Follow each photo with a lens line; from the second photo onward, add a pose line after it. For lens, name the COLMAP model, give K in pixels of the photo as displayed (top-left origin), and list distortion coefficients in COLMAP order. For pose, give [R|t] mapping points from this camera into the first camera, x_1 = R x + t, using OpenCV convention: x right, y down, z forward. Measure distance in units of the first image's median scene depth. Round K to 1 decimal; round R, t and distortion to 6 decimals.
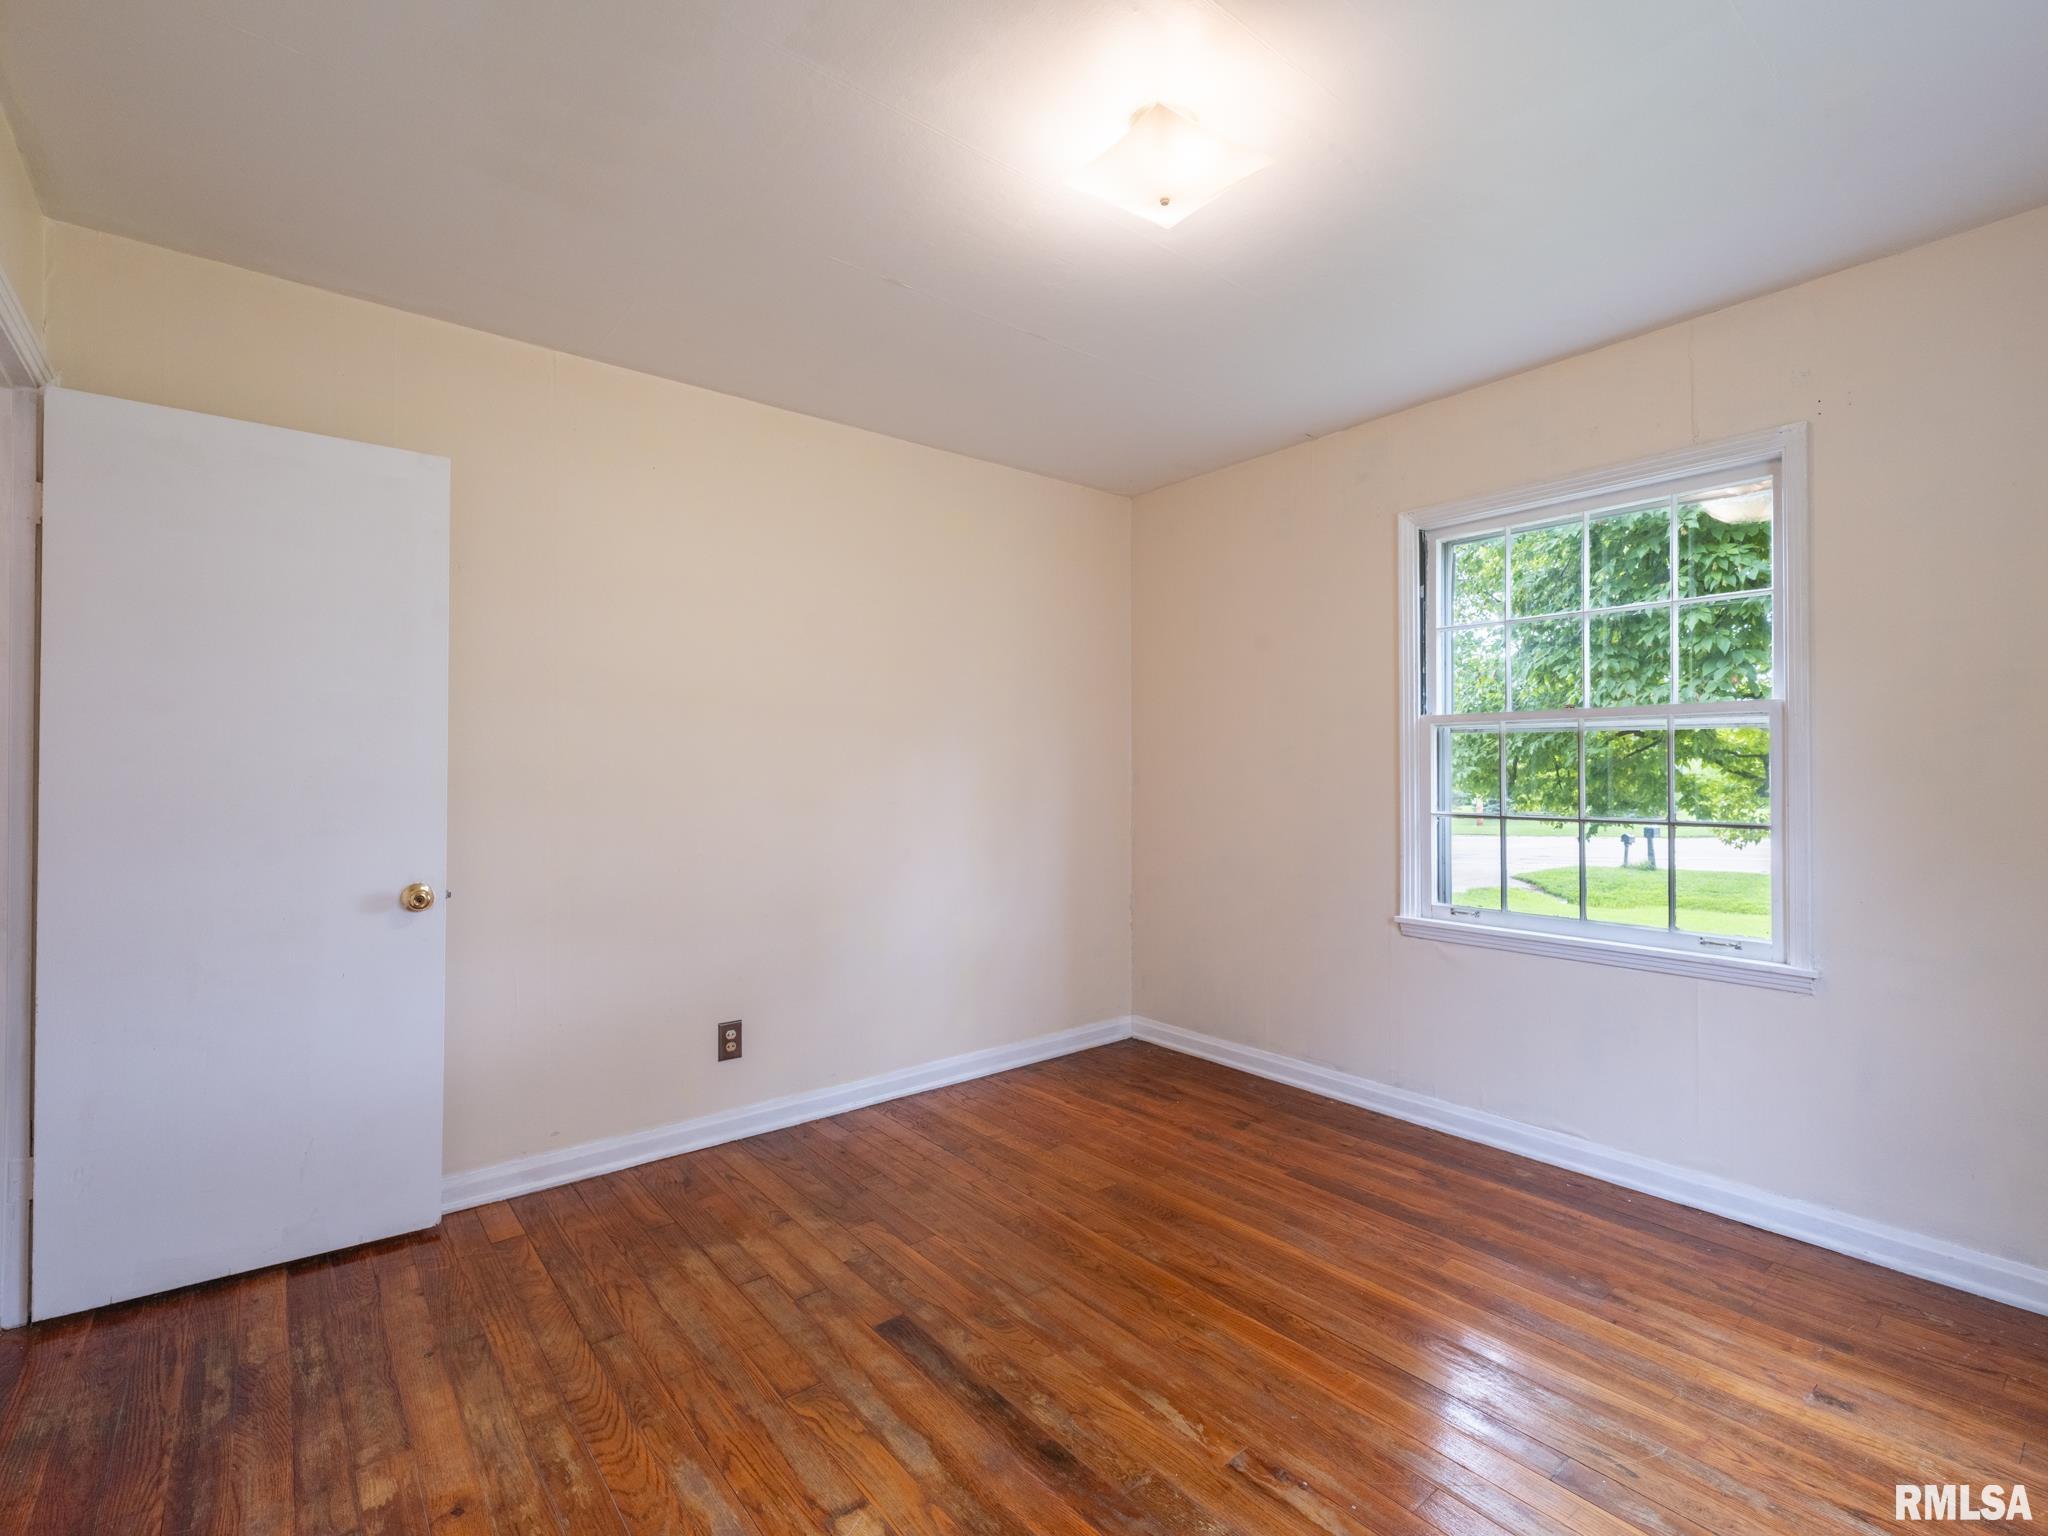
lens RADIAL K [[942.4, 0, 1024.0], [0, 942.4, 768.0], [0, 0, 1]] dist [-0.001990, 0.001068]
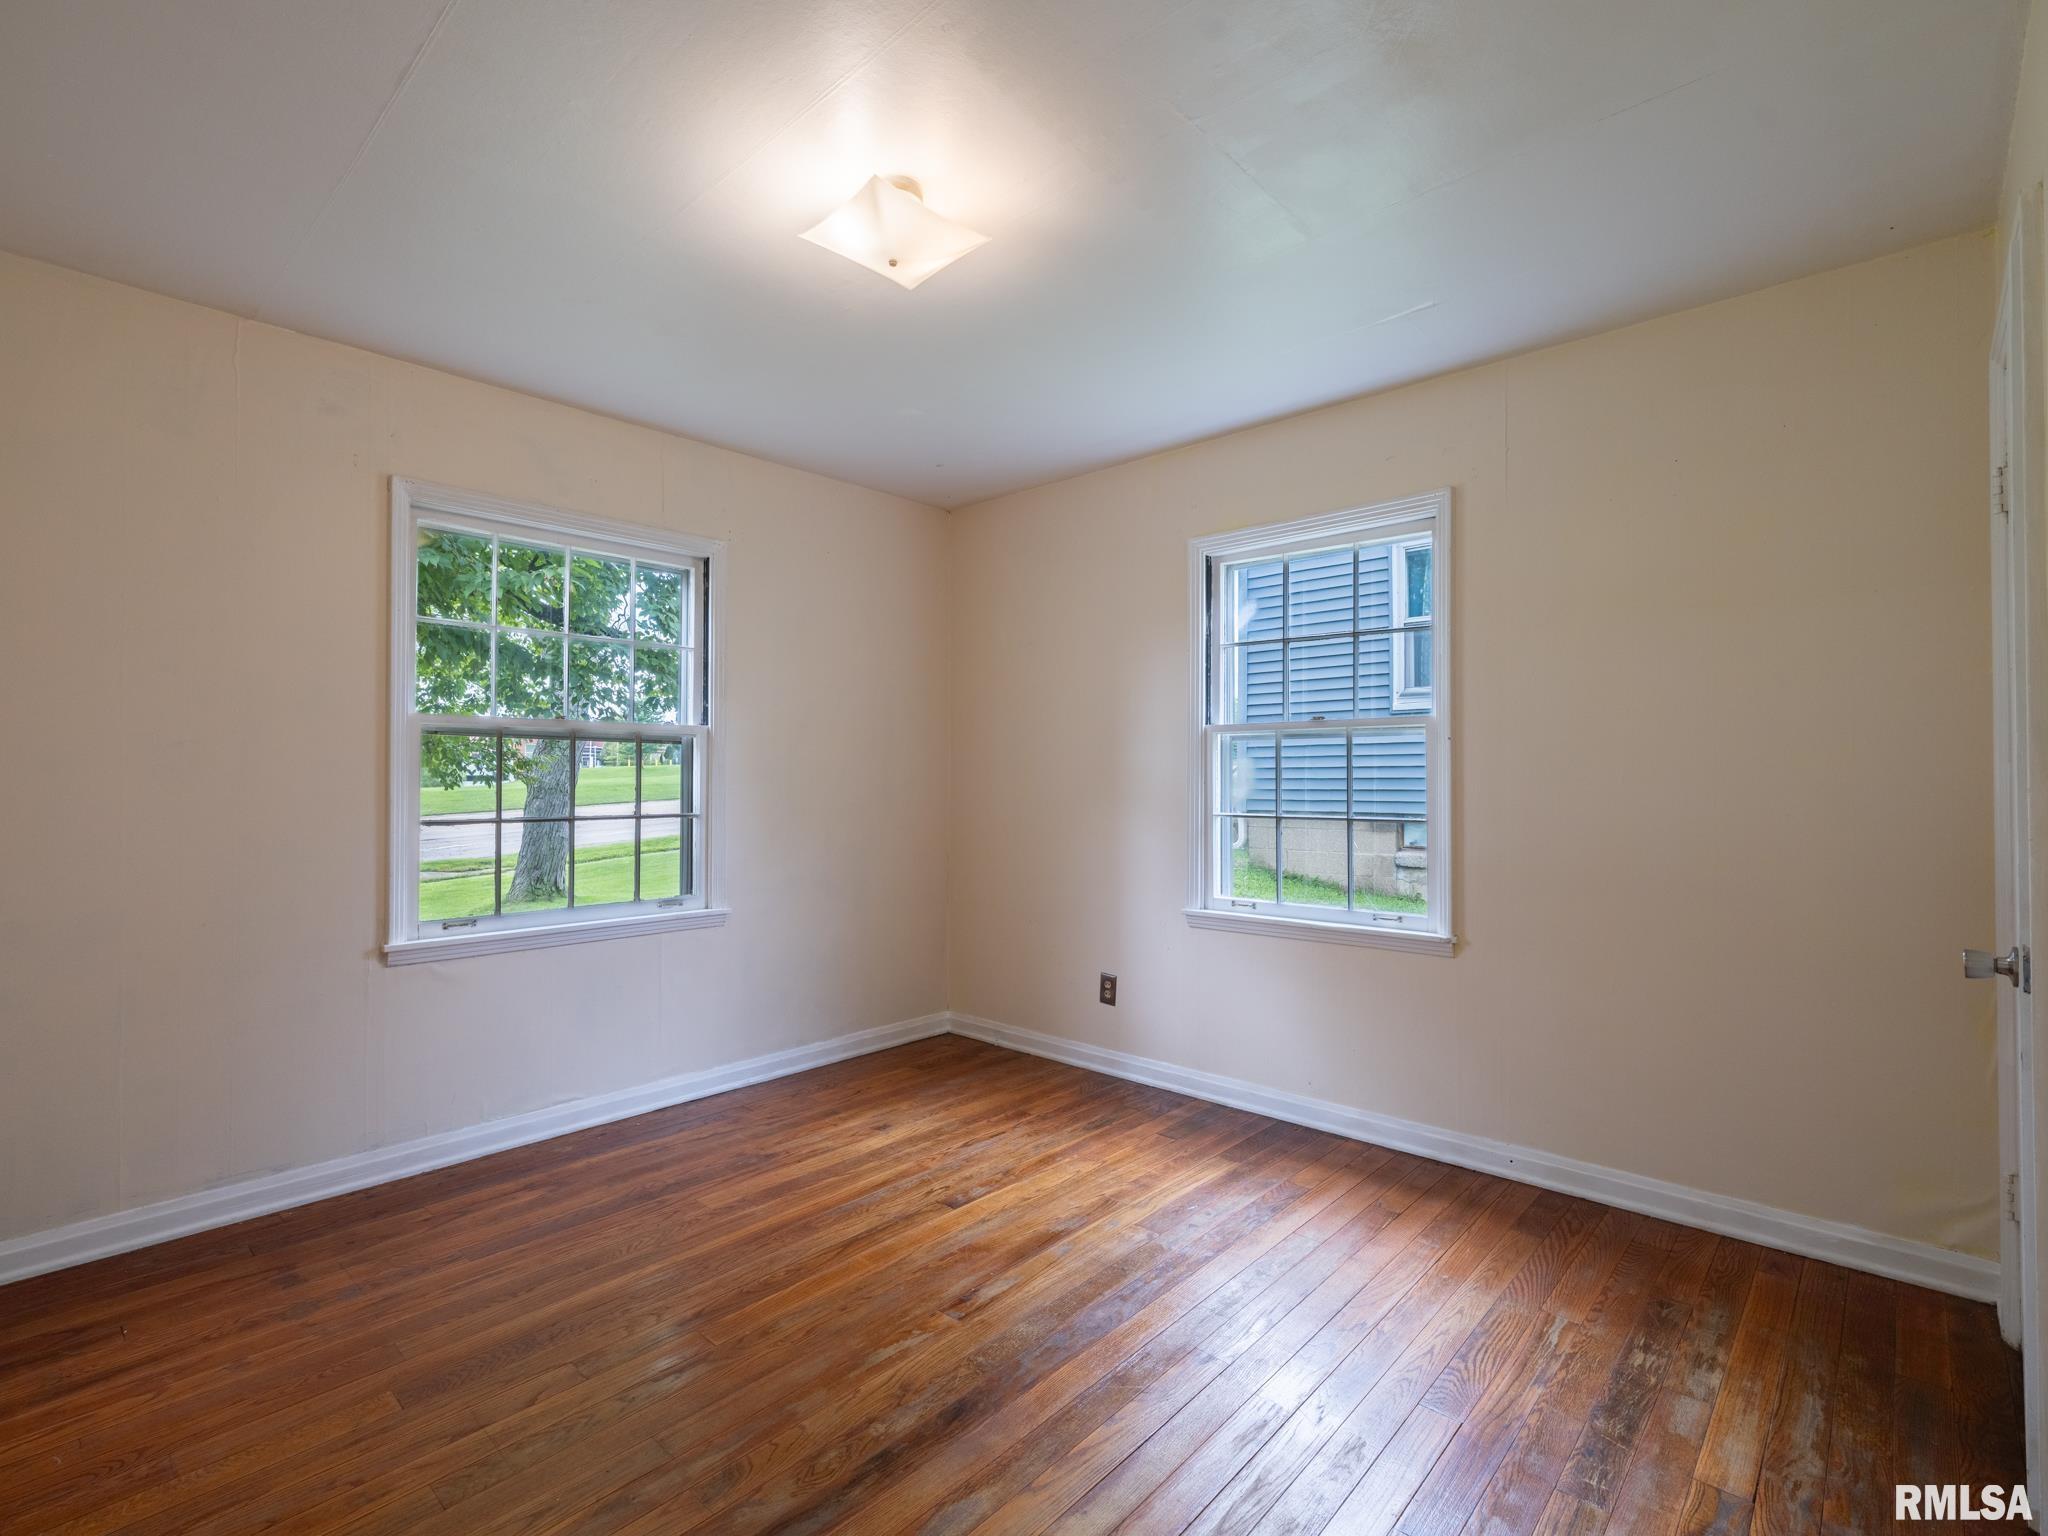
lens RADIAL K [[949.6, 0, 1024.0], [0, 949.6, 768.0], [0, 0, 1]] dist [-0.002402, 0.000551]
pose [[-0.148411, 0.011764, 0.988856, -0.610558], [-0.003455, 0.999917, -0.012414, 0.006685], [-0.988920, -0.005259, -0.148358, 0.631360]]
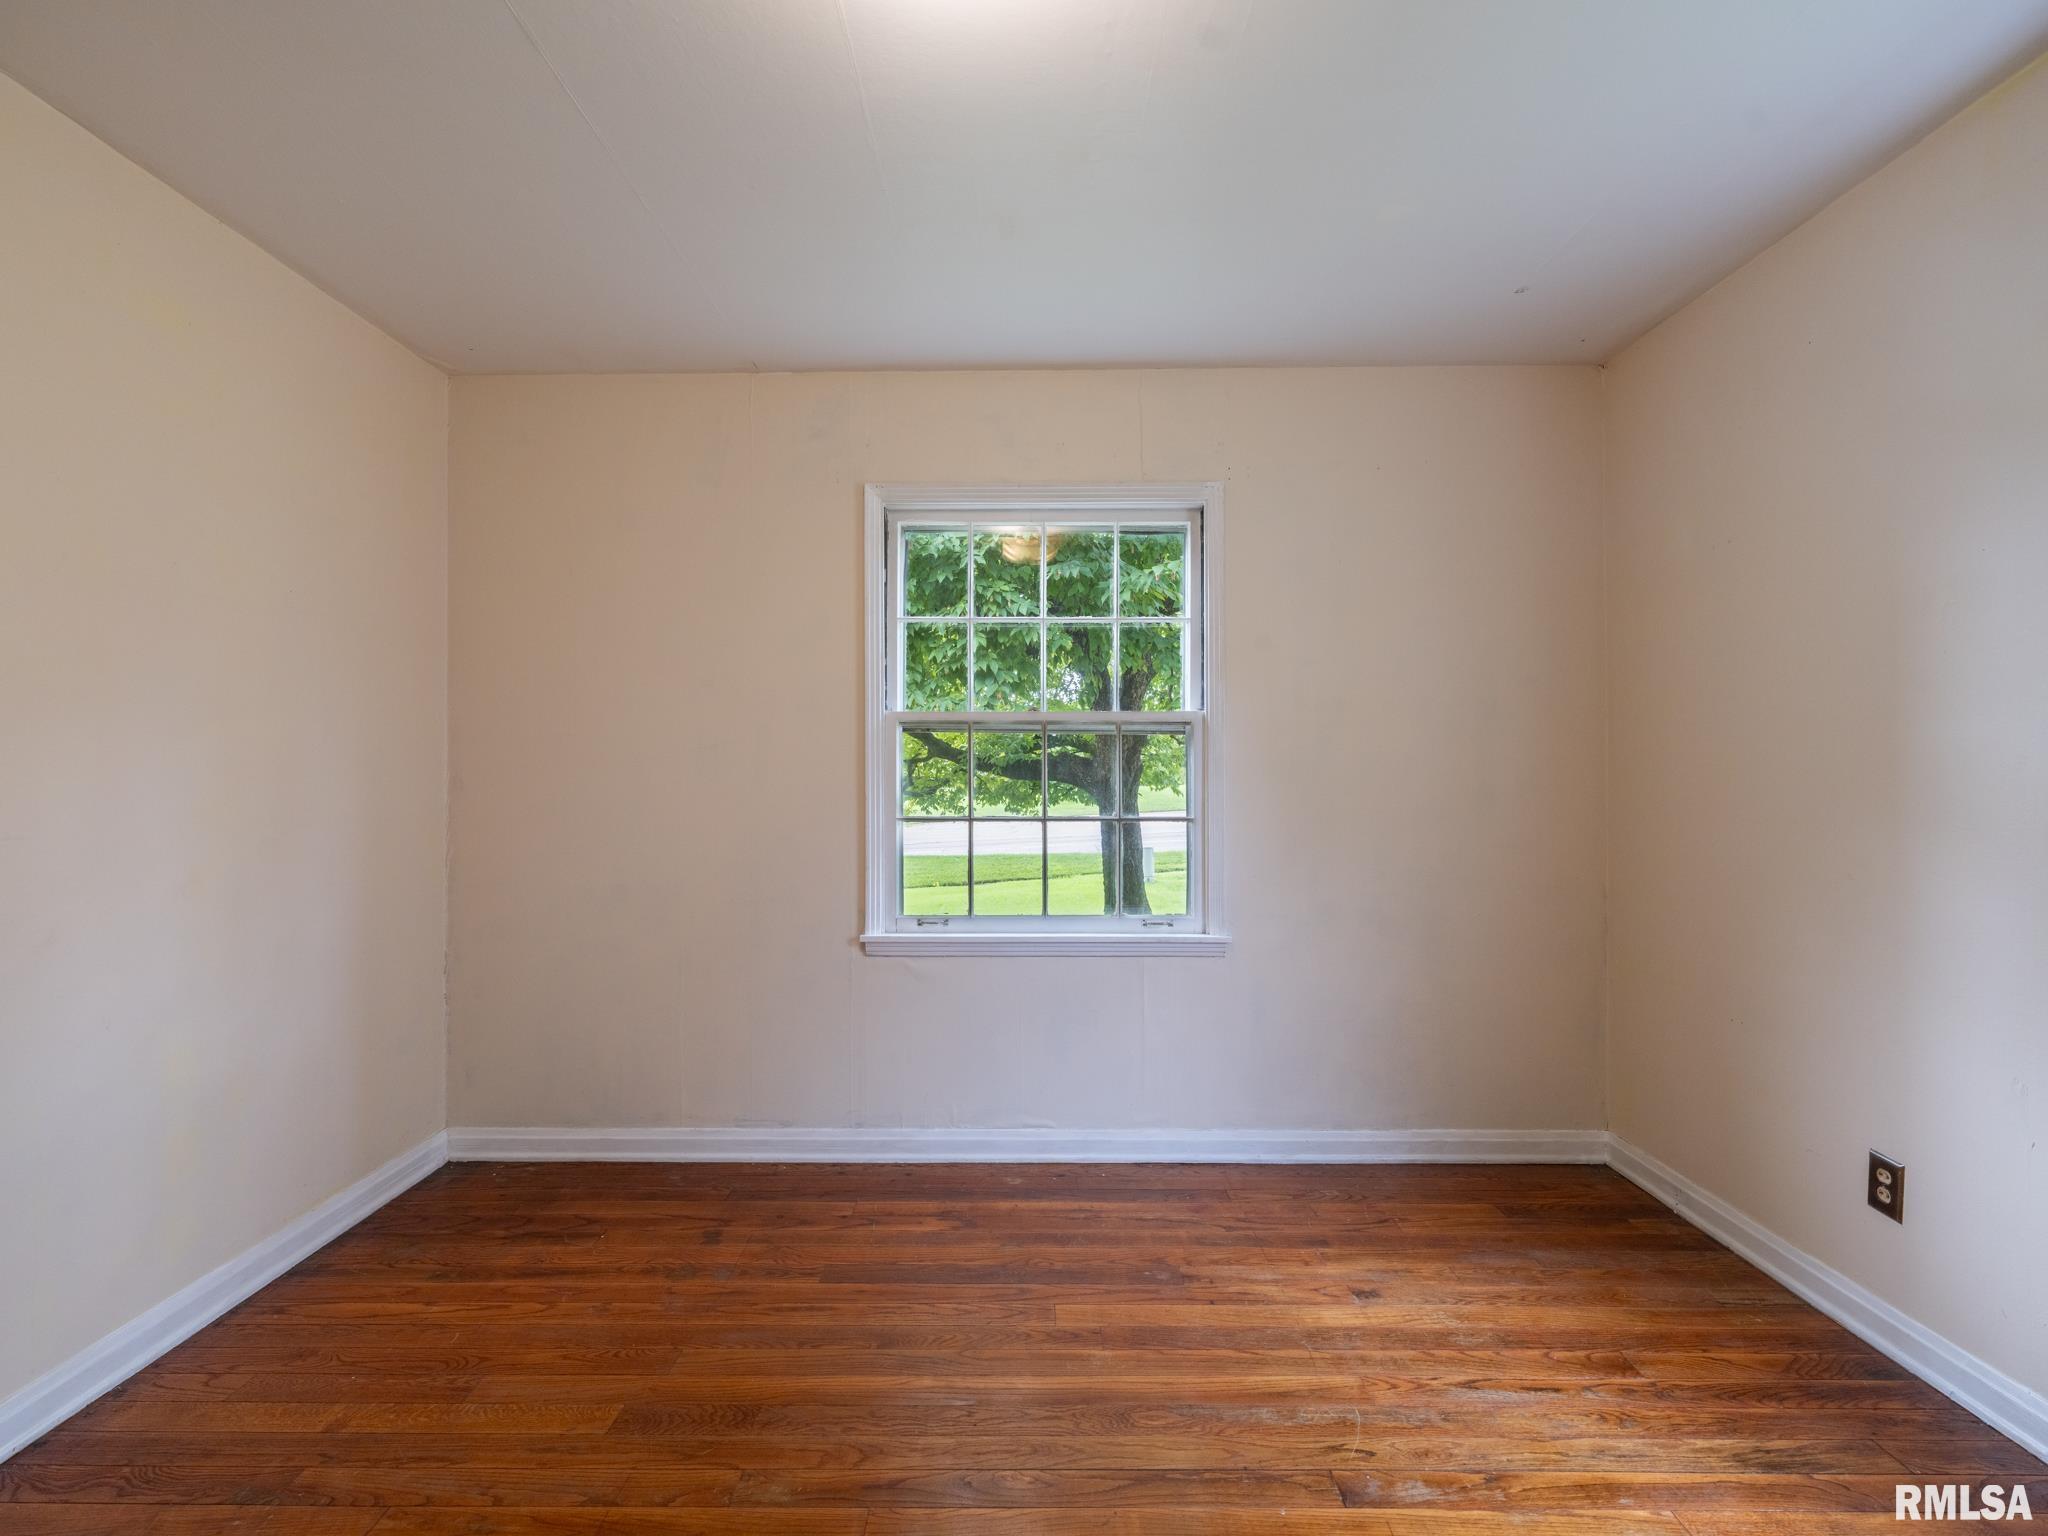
lens RADIAL K [[942.4, 0, 1024.0], [0, 942.4, 768.0], [0, 0, 1]] dist [-0.001990, 0.001068]
pose [[0.636674, 0.007059, 0.771101, -0.219565], [-0.001966, 0.999970, -0.007531, 0.006804], [-0.771131, 0.003279, 0.636668, 0.357695]]
